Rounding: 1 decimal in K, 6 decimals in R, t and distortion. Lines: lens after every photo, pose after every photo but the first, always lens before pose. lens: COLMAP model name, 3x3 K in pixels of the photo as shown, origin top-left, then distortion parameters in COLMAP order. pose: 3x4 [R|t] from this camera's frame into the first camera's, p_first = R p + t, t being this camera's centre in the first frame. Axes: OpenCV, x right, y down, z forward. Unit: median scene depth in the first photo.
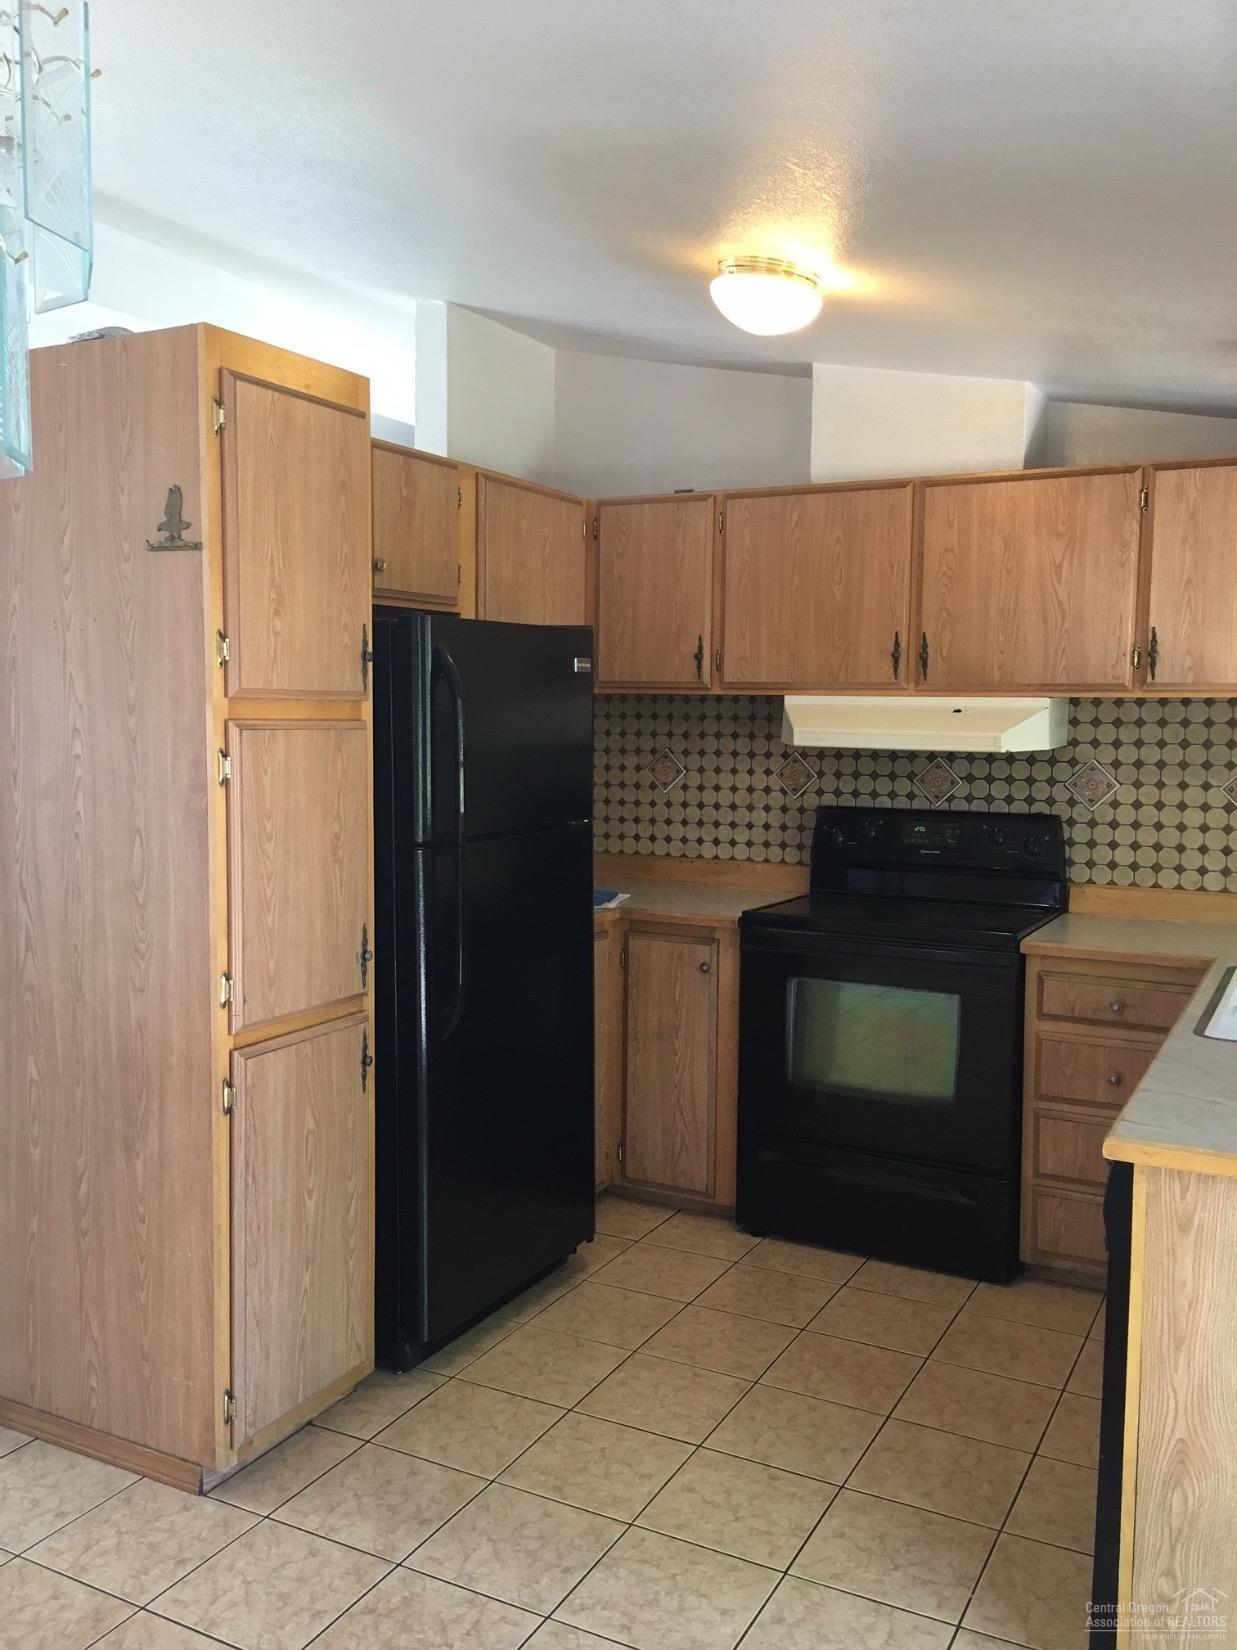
lens RADIAL K [[1401.3, 0, 618.5], [0, 1401.3, 825.0], [0, 0, 1]] dist [0.102958, -0.154007]
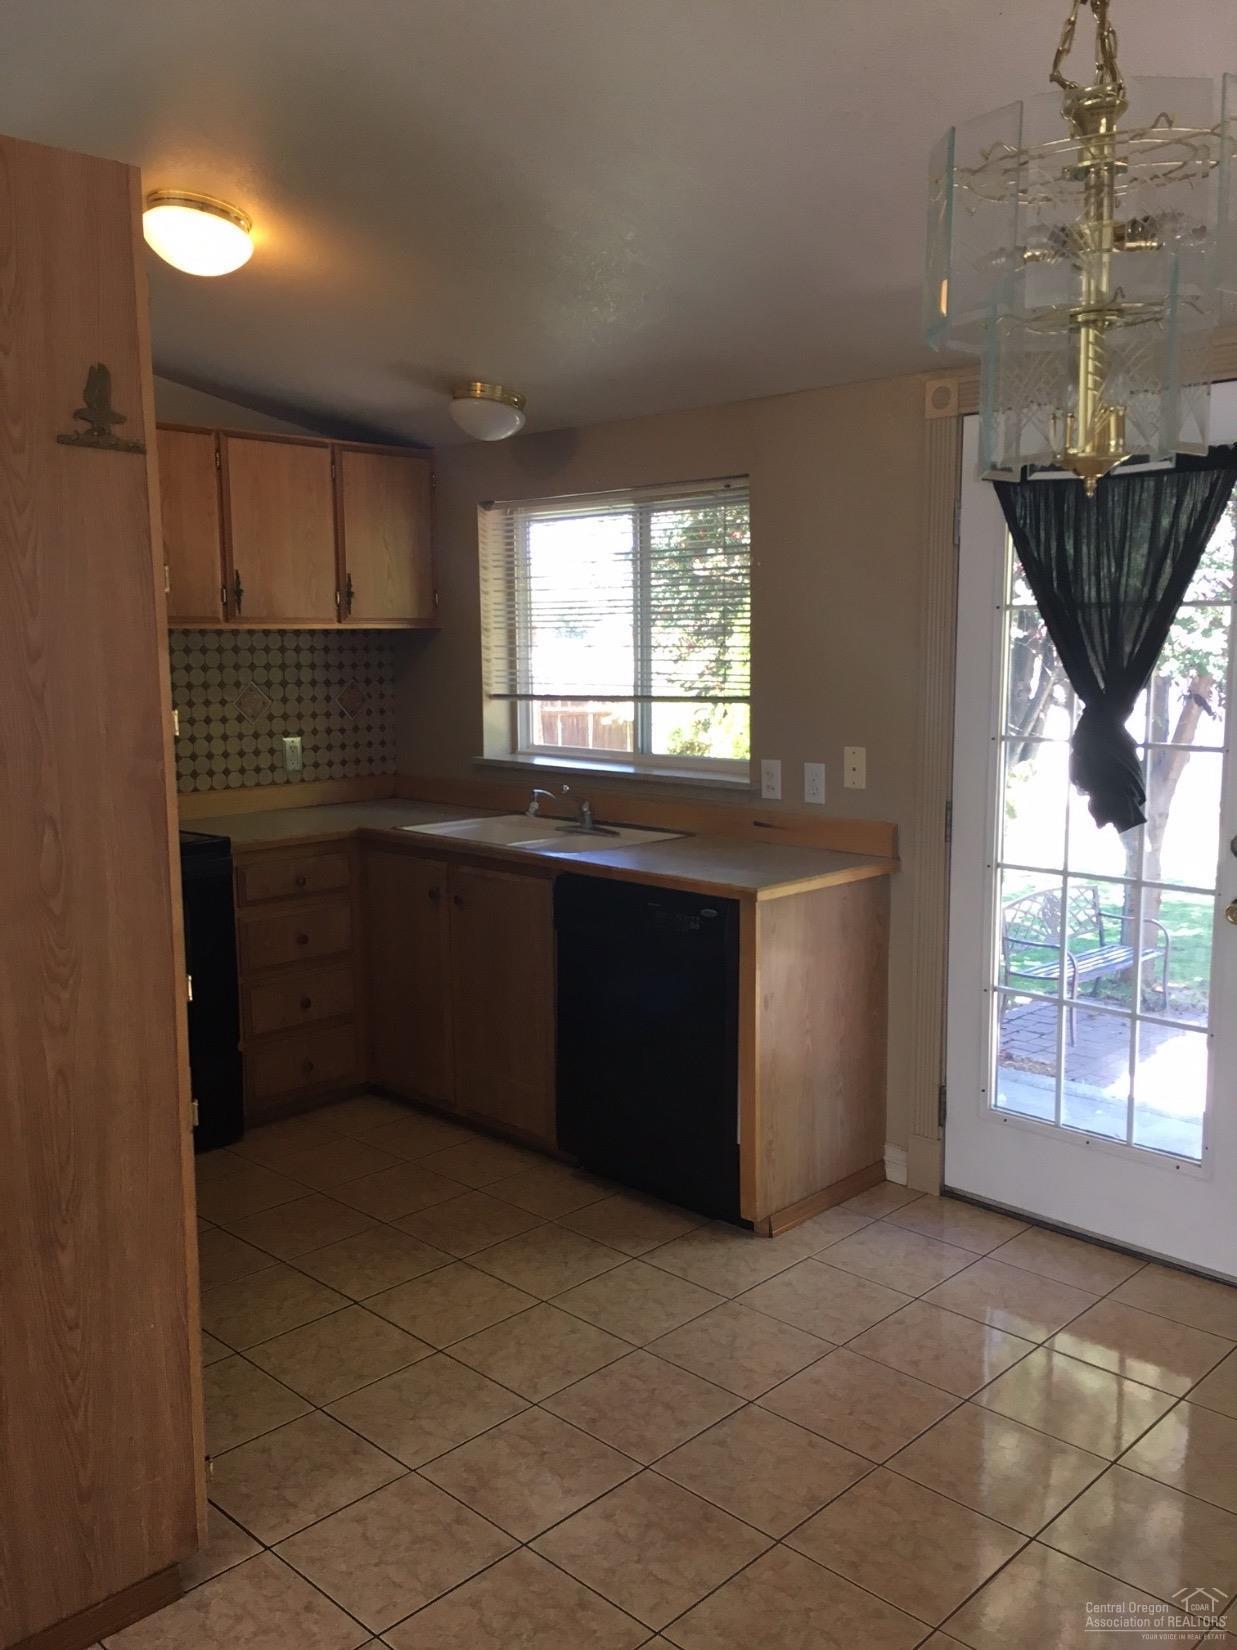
lens RADIAL K [[1400.1, 0, 618.5], [0, 1400.1, 825.0], [0, 0, 1]] dist [0.030085, -0.004094]
pose [[0.282946, -0.141930, 0.948577, -0.944359], [0.093190, 0.988380, 0.120088, -0.053120], [-0.954598, 0.054419, 0.292885, 0.487881]]
